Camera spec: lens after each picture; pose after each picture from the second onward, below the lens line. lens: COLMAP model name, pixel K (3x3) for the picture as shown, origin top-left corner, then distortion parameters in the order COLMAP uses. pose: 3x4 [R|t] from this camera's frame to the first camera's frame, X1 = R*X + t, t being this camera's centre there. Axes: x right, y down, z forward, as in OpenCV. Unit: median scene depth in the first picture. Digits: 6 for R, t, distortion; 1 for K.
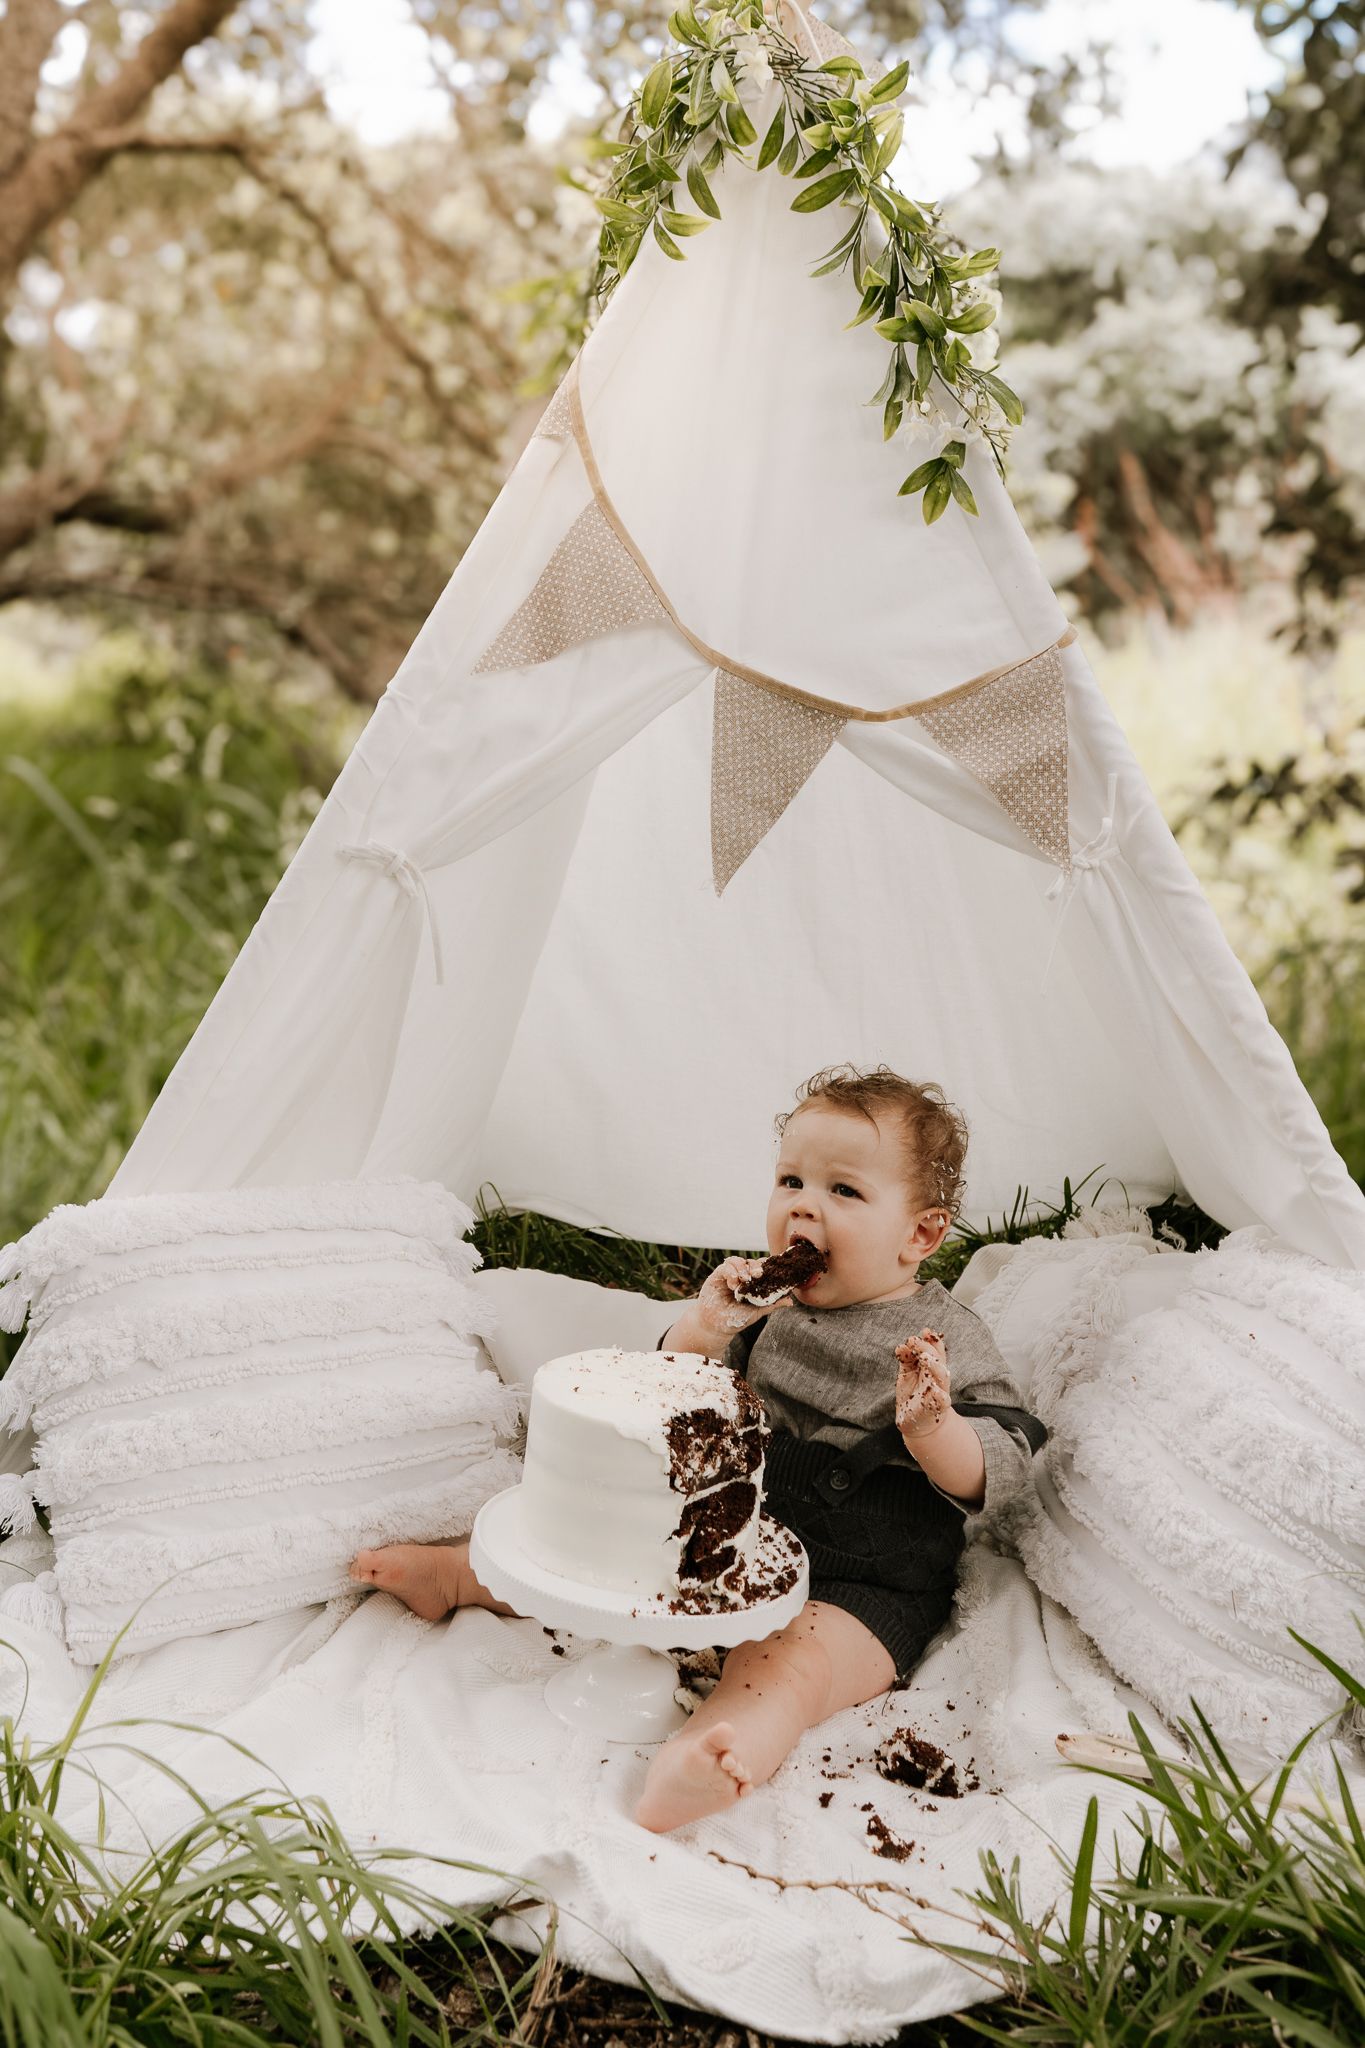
lens RADIAL K [[2023.5, 0, 683.5], [0, 2023.5, 1021.9], [0, 0, 1]] dist [0.001561, 0.009173]
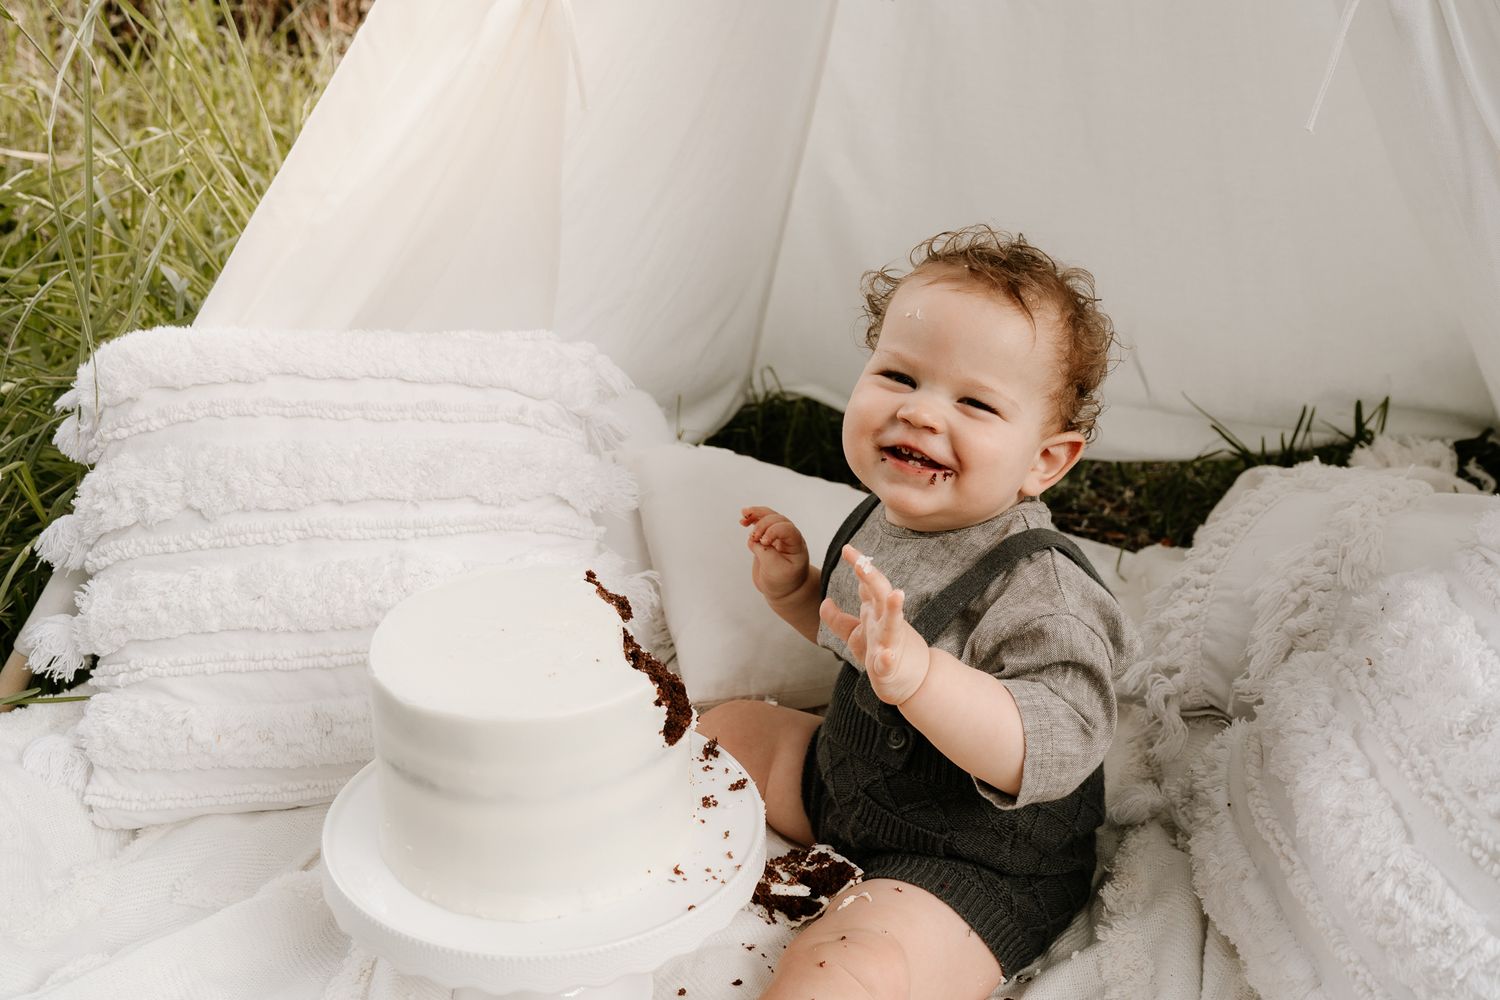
lens RADIAL K [[1457.3, 0, 748.1], [0, 1457.3, 500.1], [0, 0, 1]] dist [-0.021495, 0.039924]
pose [[0.965326, 0.092216, -0.244218, 0.128031], [-0.054380, 0.986040, 0.157379, 0.048950], [0.255321, -0.138641, 0.956864, 0.447148]]
